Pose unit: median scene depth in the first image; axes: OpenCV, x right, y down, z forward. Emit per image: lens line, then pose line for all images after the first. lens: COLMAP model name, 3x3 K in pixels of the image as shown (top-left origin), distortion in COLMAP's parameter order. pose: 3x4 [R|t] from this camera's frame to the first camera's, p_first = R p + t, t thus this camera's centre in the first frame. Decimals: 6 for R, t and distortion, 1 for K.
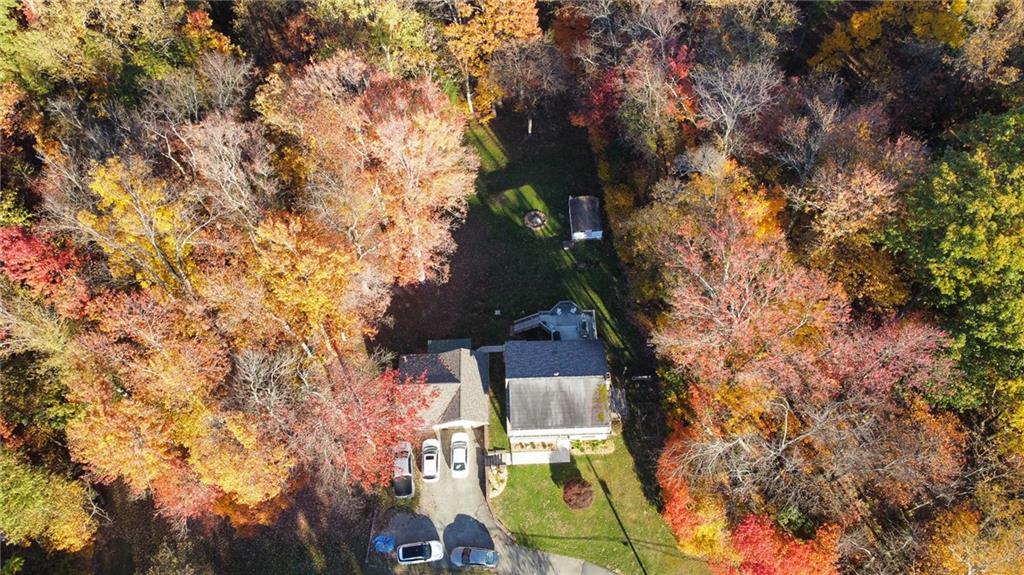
lens RADIAL K [[764.0, 0, 513.6], [0, 764.0, 285.6], [0, 0, 1]] dist [-0.000048, -0.002075]
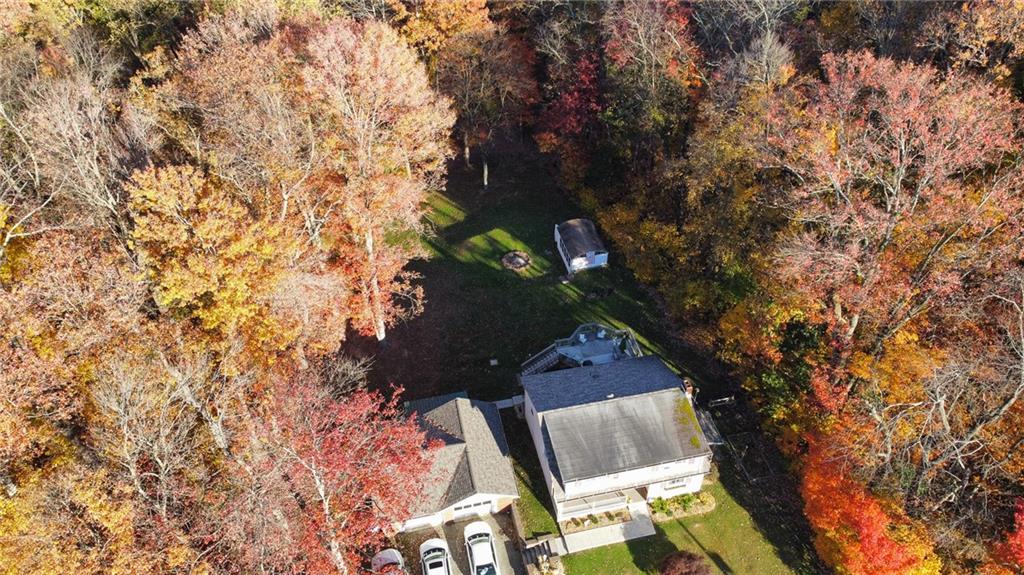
lens RADIAL K [[764.0, 0, 510.1], [0, 764.0, 289.6], [0, 0, 1]] dist [-0.000048, -0.002075]
pose [[0.983339, -0.125547, 0.131466, -0.100820], [0.158863, 0.945037, -0.285775, 0.195273], [-0.088362, 0.301898, 0.949236, 0.334534]]
